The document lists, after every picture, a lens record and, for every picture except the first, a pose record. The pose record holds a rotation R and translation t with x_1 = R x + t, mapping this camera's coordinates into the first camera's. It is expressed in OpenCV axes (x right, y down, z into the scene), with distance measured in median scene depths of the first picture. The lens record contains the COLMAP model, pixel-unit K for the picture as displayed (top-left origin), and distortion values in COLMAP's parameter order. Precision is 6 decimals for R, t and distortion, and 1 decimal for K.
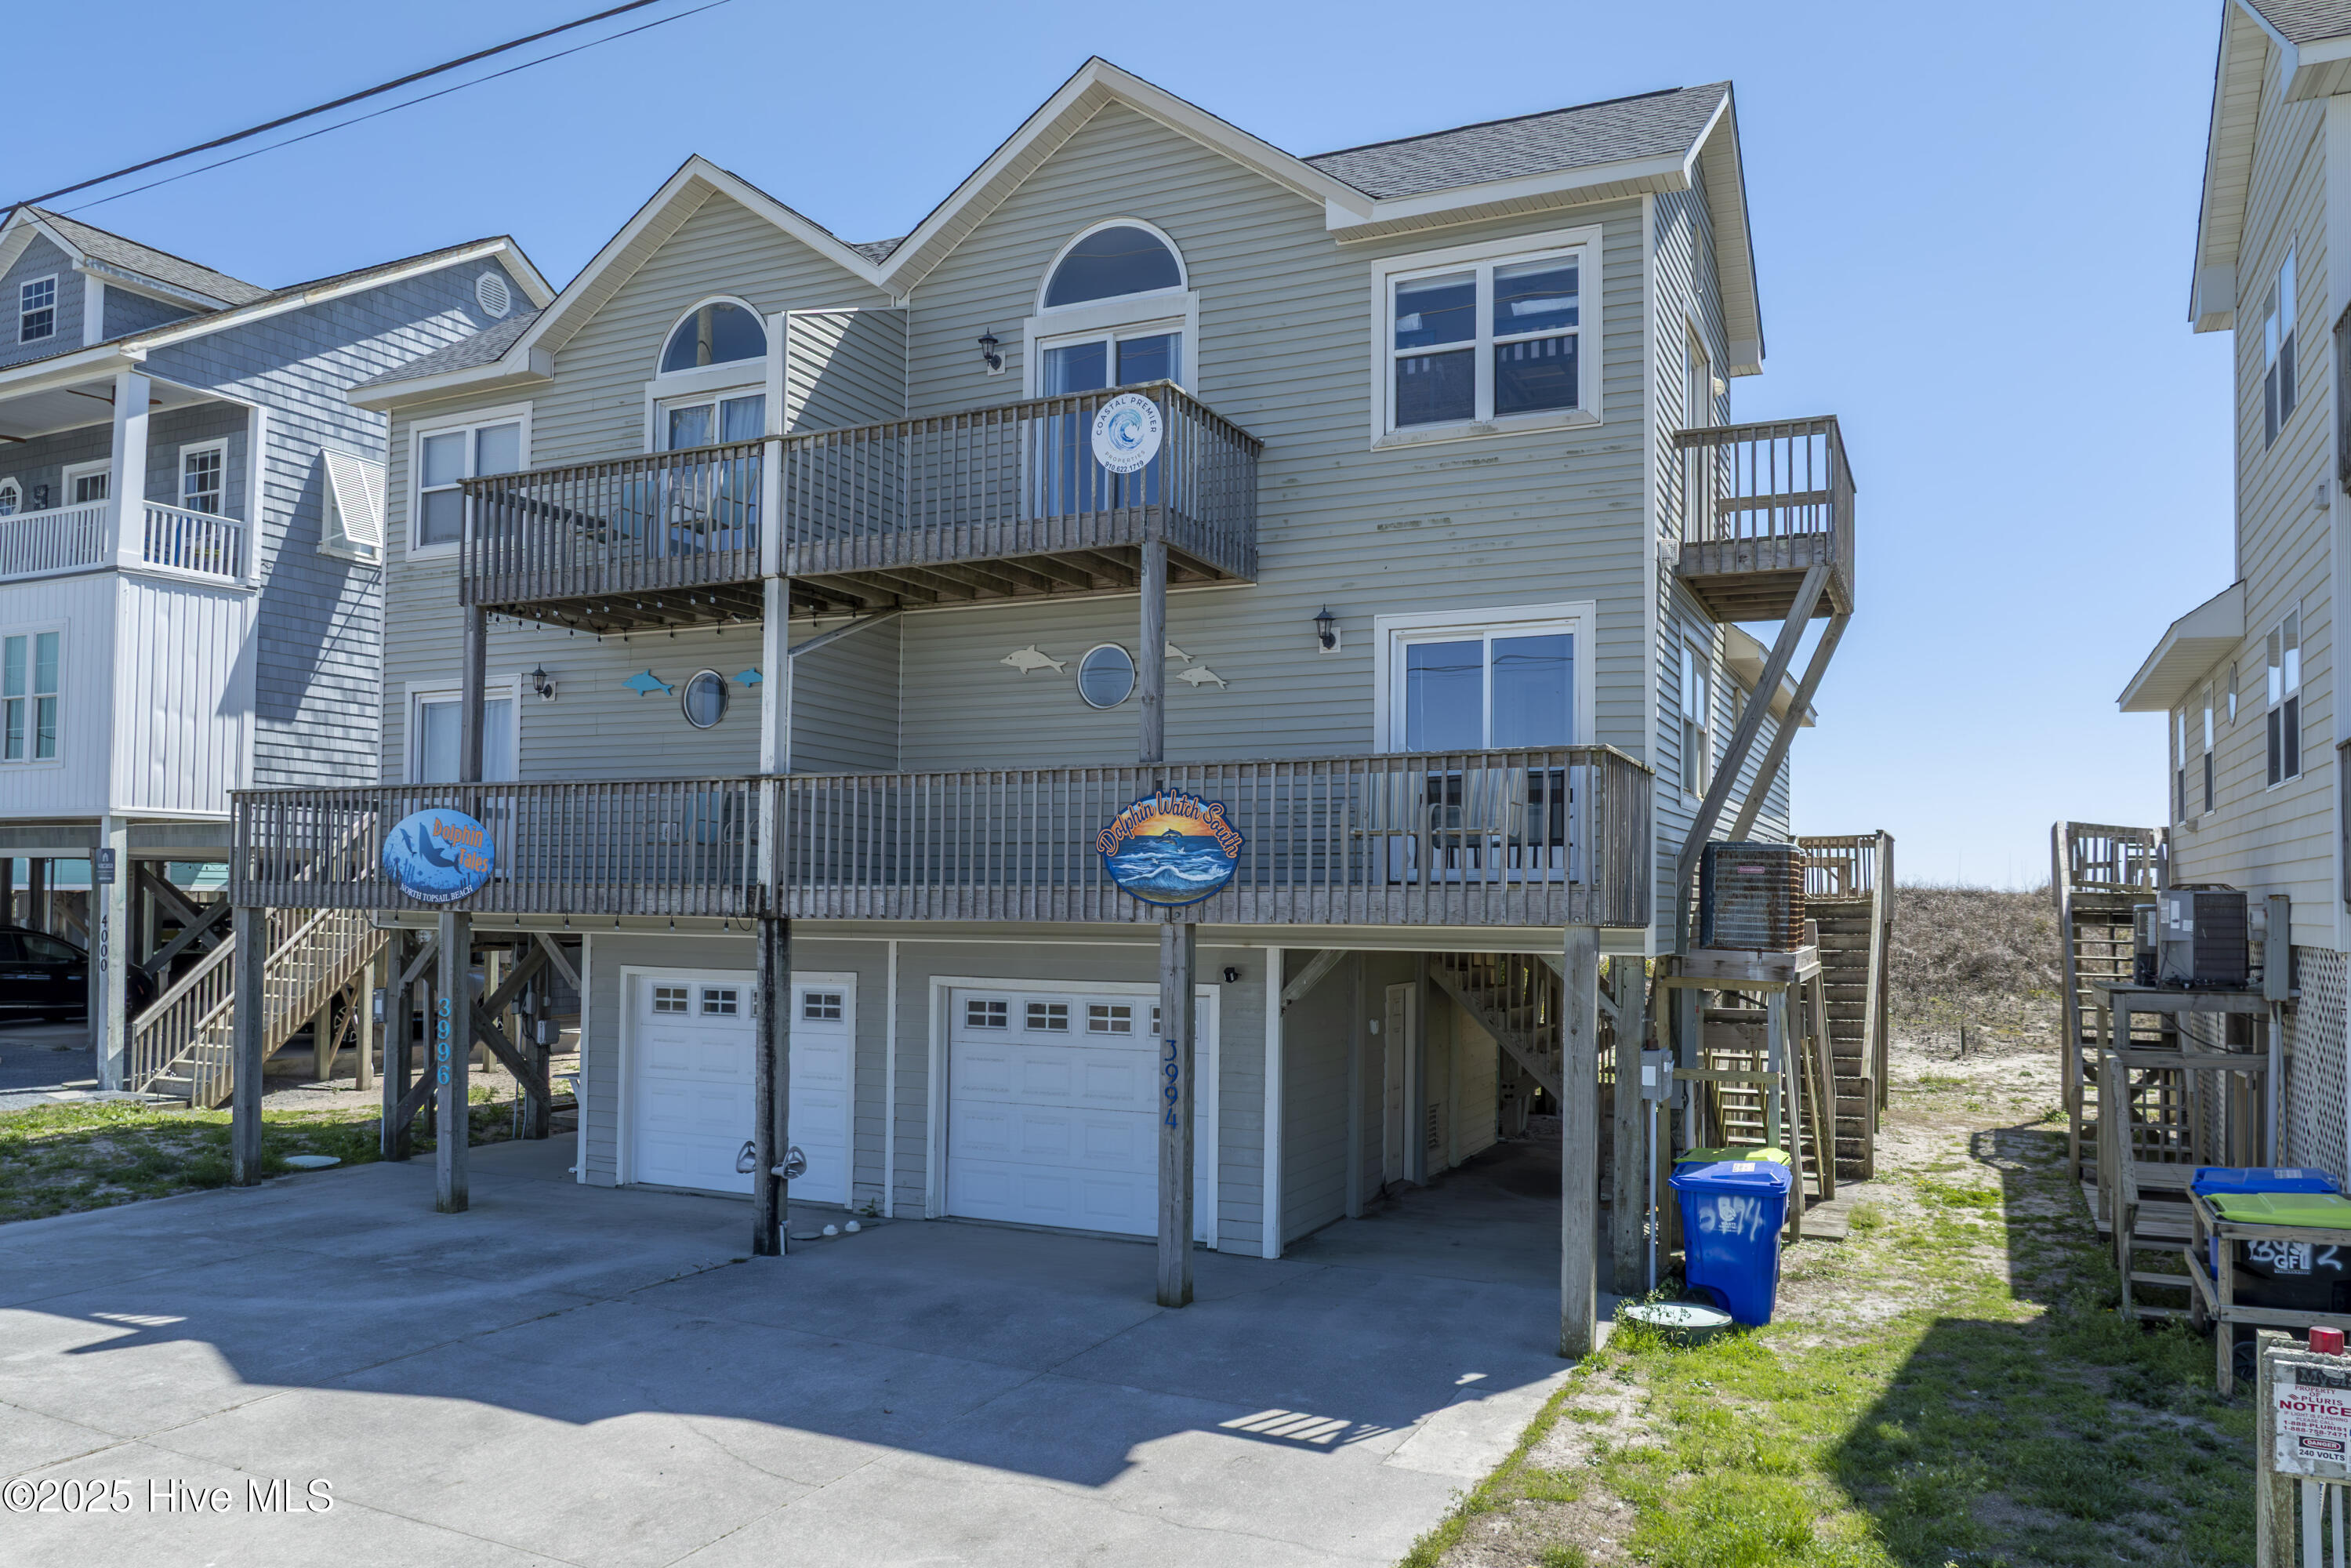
lens RADIAL K [[1681.5, 0, 1174.7], [0, 1681.5, 818.2], [0, 0, 1]] dist [-0.036264, -0.012728]
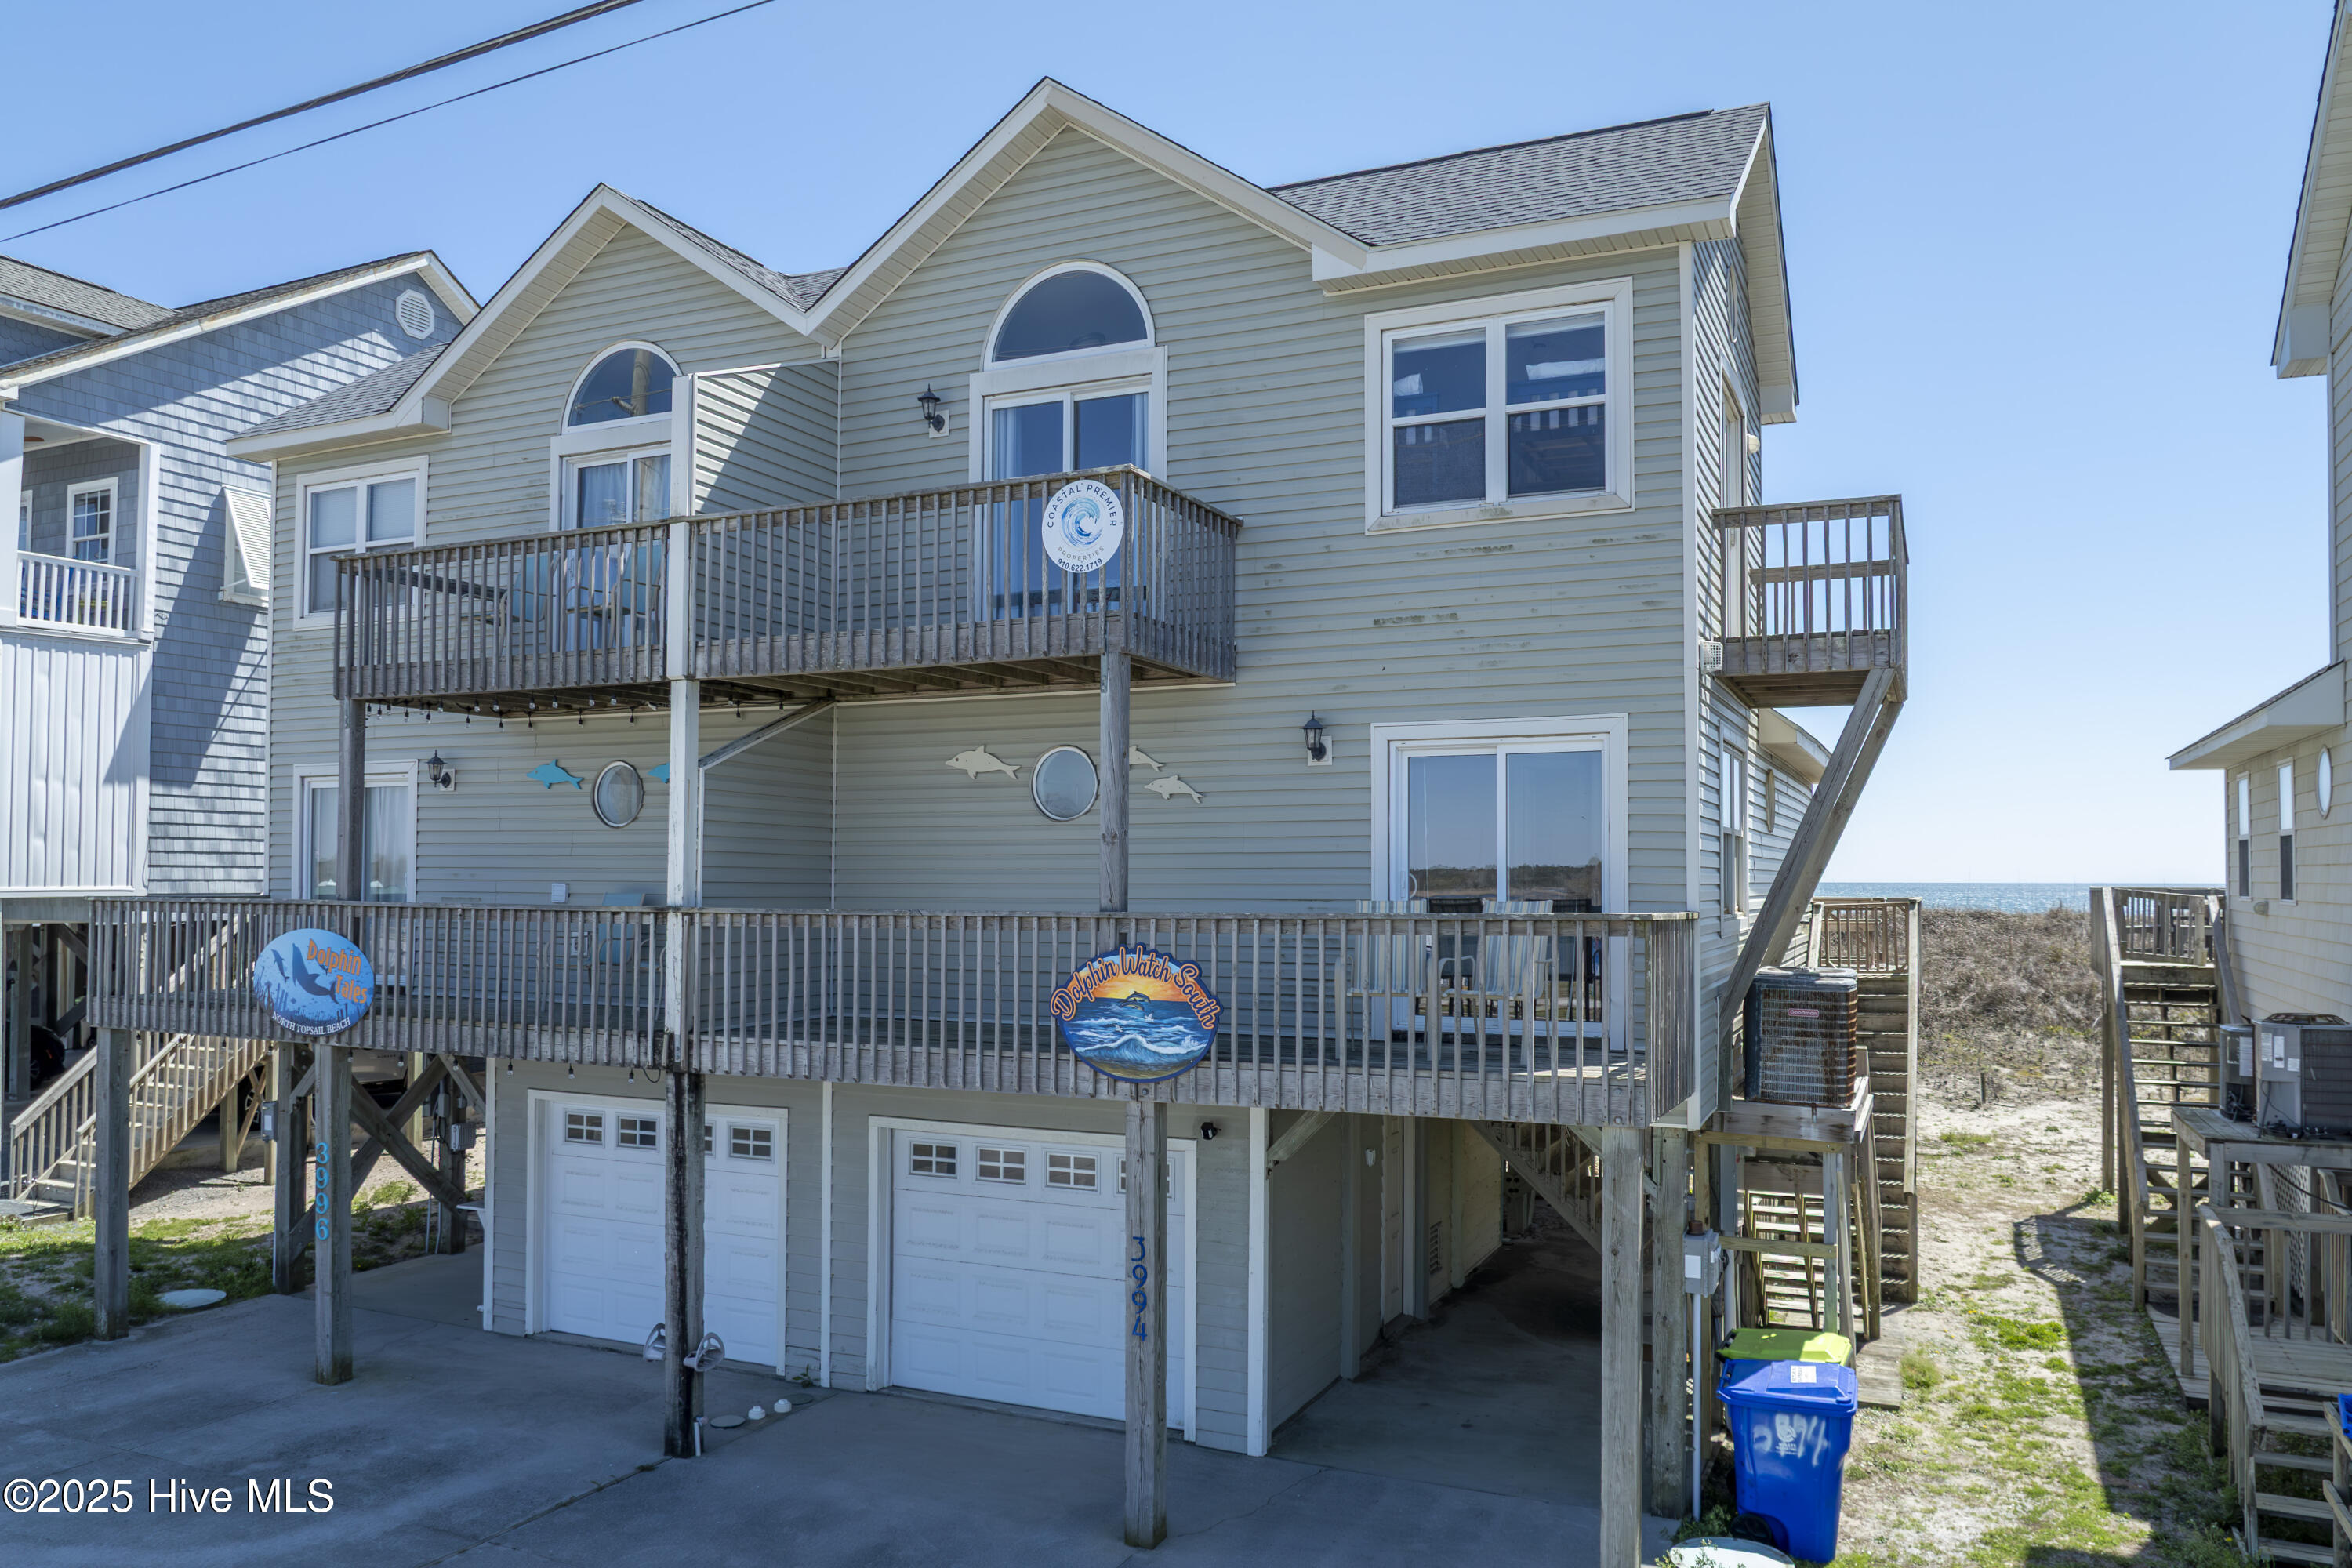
lens RADIAL K [[1667.8, 0, 1176.0], [0, 1667.8, 784.0], [0, 0, 1]] dist [-0.043654, 0.004439]
pose [[0.999916, -0.006739, 0.011041, 0.007796], [0.006756, 0.999976, -0.001558, -0.083948], [-0.011030, 0.001633, 0.999938, 0.130766]]
